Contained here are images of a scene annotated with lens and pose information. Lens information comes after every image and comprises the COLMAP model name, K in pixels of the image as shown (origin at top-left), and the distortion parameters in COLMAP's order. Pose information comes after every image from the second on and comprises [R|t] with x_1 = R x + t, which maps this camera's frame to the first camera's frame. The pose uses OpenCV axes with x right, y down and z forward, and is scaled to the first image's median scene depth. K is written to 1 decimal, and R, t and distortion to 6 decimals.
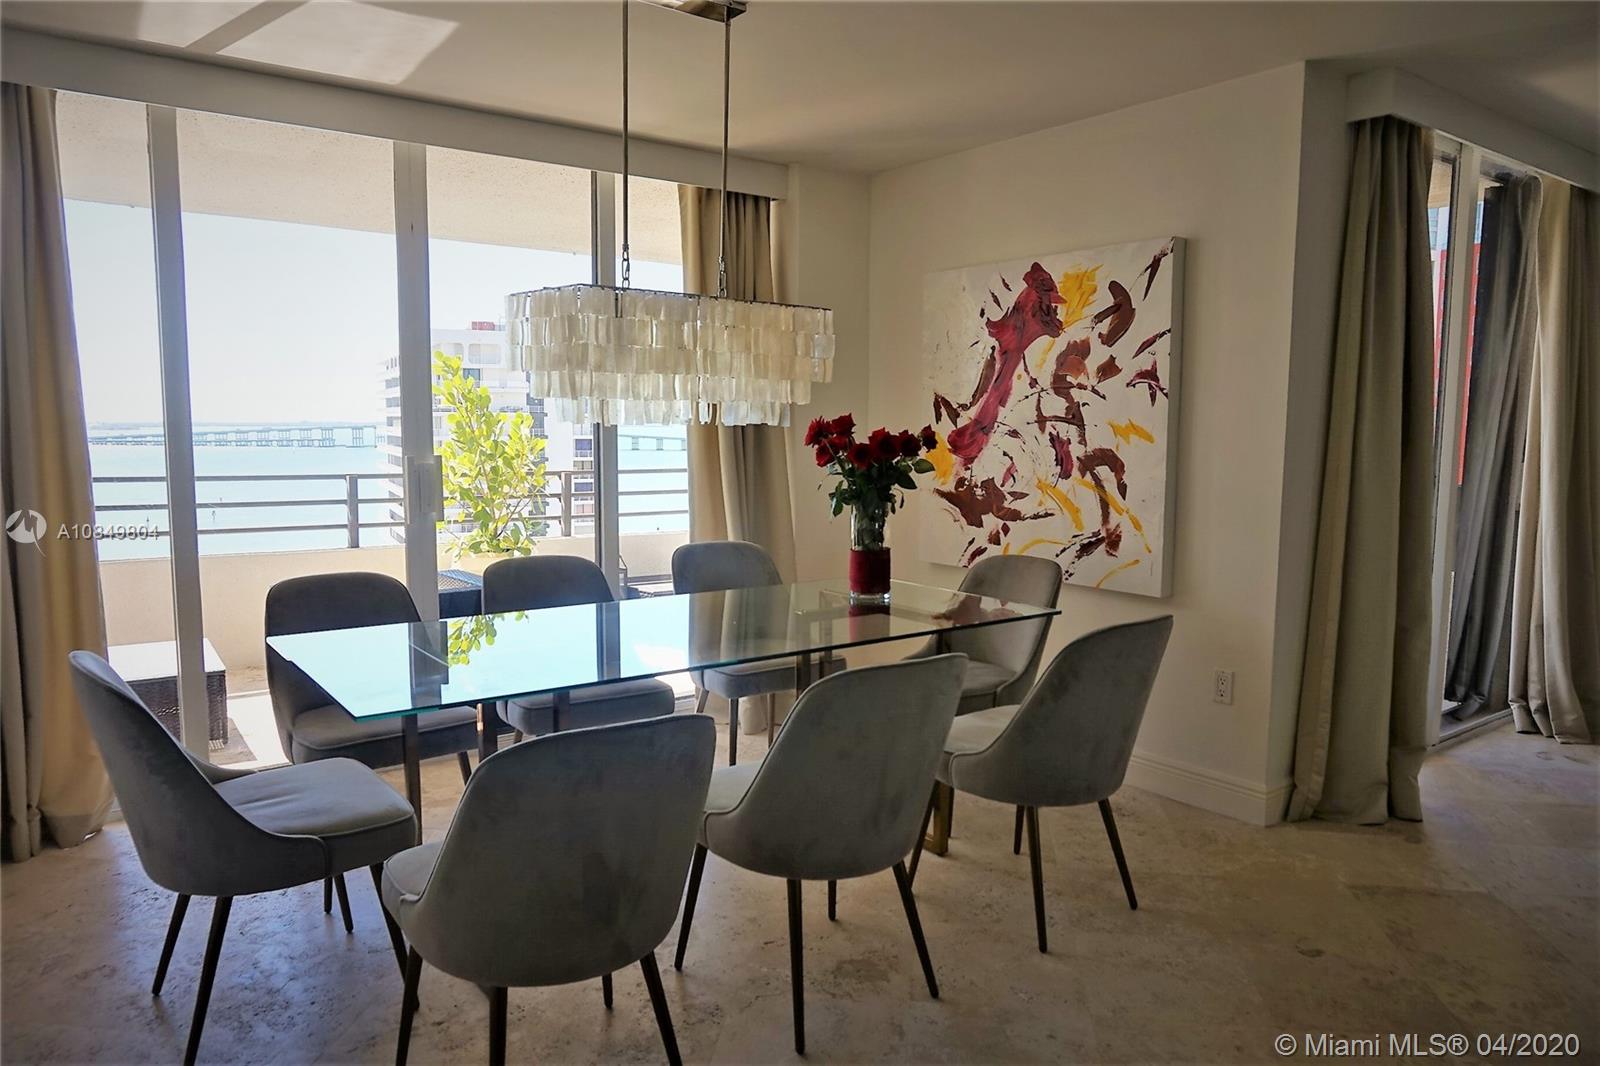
lens RADIAL K [[1079.8, 0, 799.6], [0, 1079.8, 542.2], [0, 0, 1]] dist [-0.048429, 0.035954]
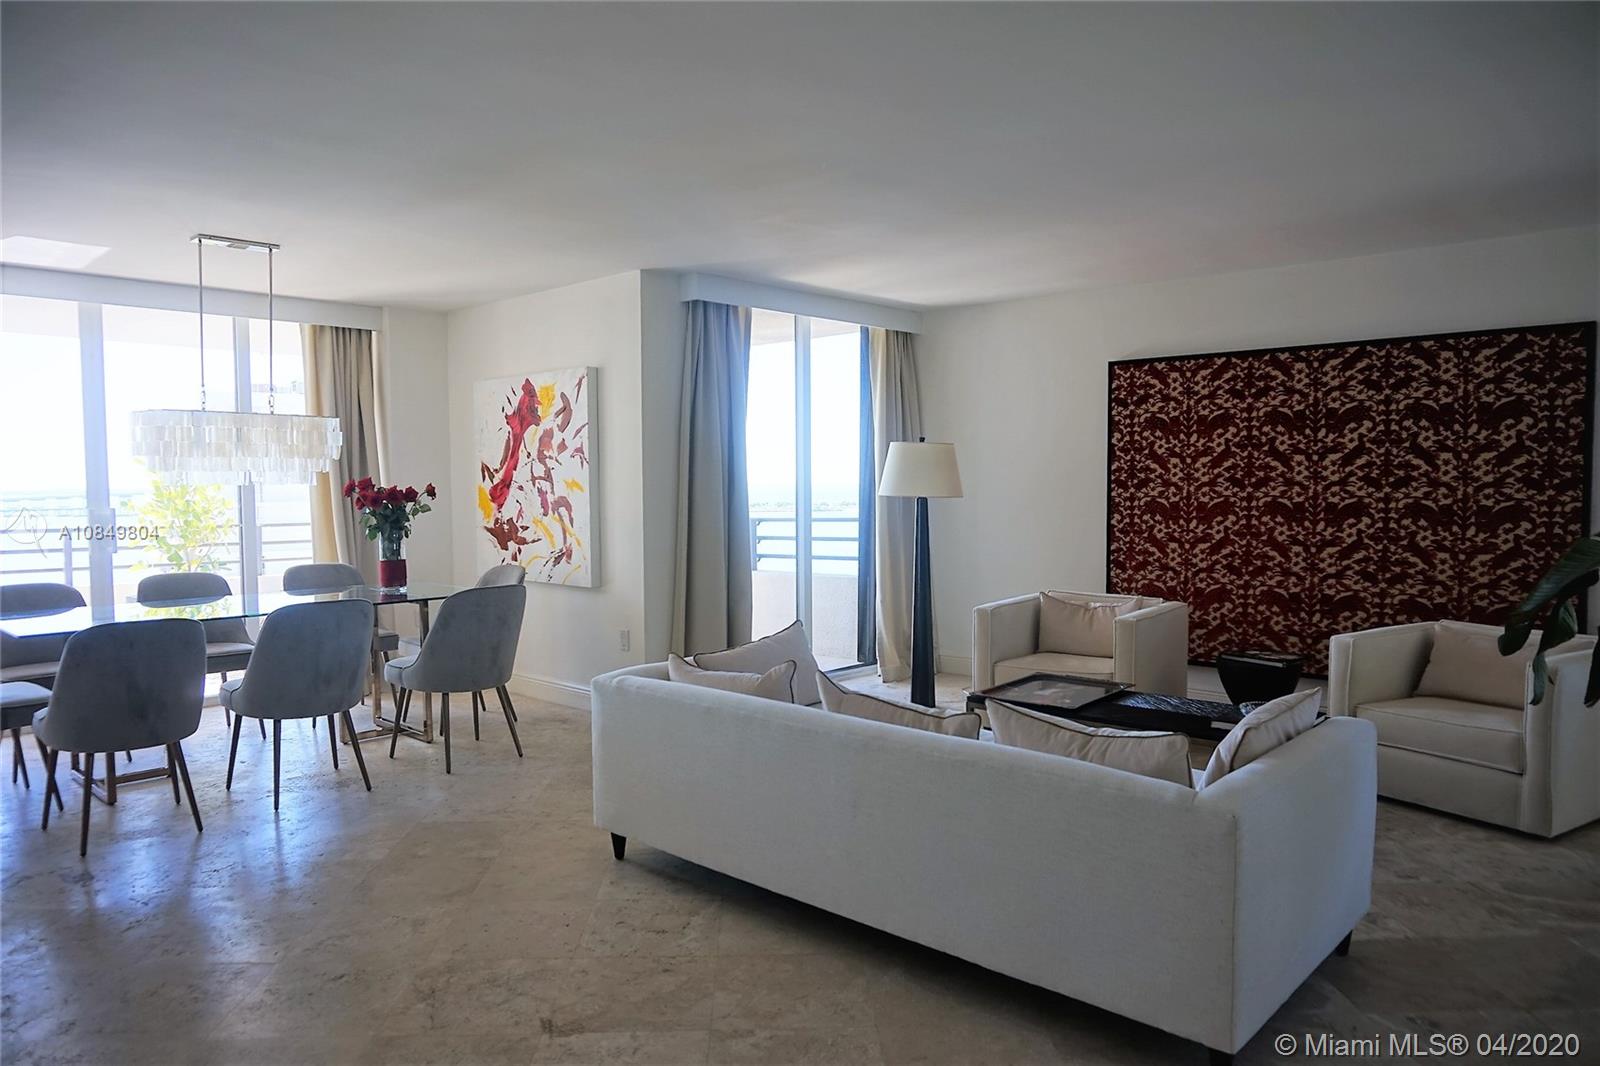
lens RADIAL K [[1079.8, 0, 799.6], [0, 1079.8, 542.2], [0, 0, 1]] dist [-0.048429, 0.035954]
pose [[0.985442, -0.023857, 0.168329, 0.339726], [0.032938, 0.998137, -0.051363, 0.070217], [-0.166790, 0.056159, 0.984392, -0.589115]]
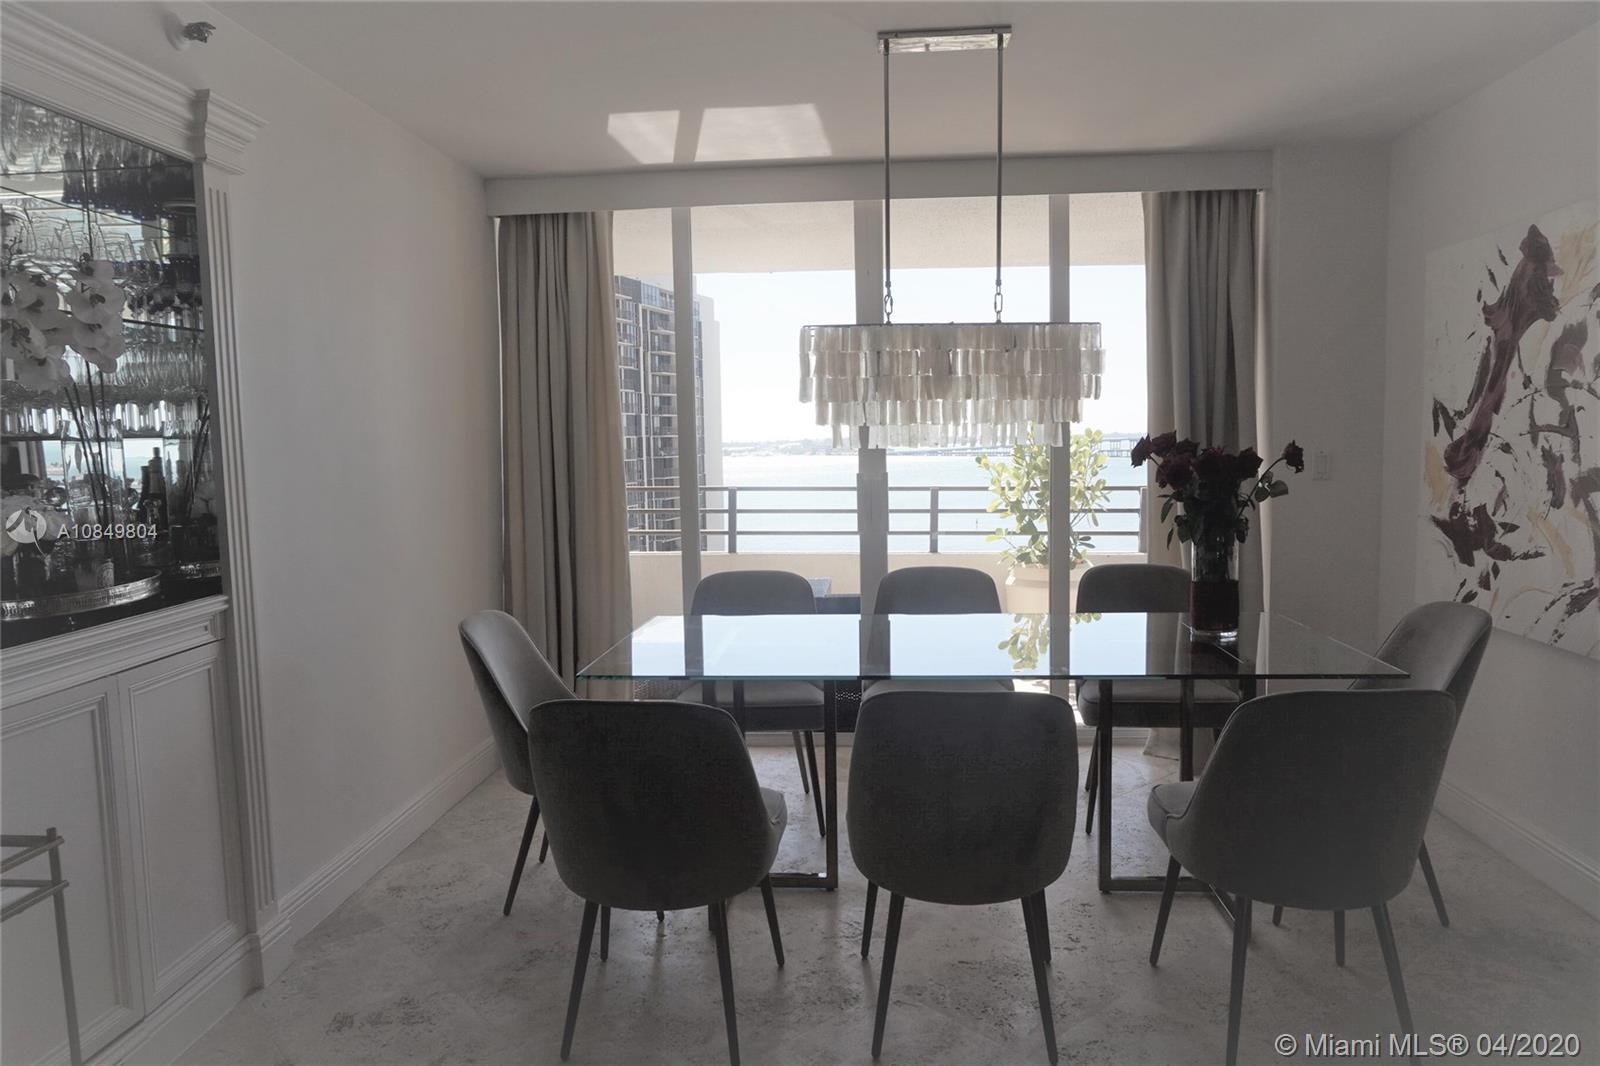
lens RADIAL K [[1077.2, 0, 797.3], [0, 1077.2, 530.9], [0, 0, 1]] dist [-0.010307, -0.002150]
pose [[0.751651, 0.038974, -0.658408, 0.335215], [-0.051740, 0.998661, 0.000047, -0.015060], [0.657528, 0.034031, 0.752661, 0.085793]]
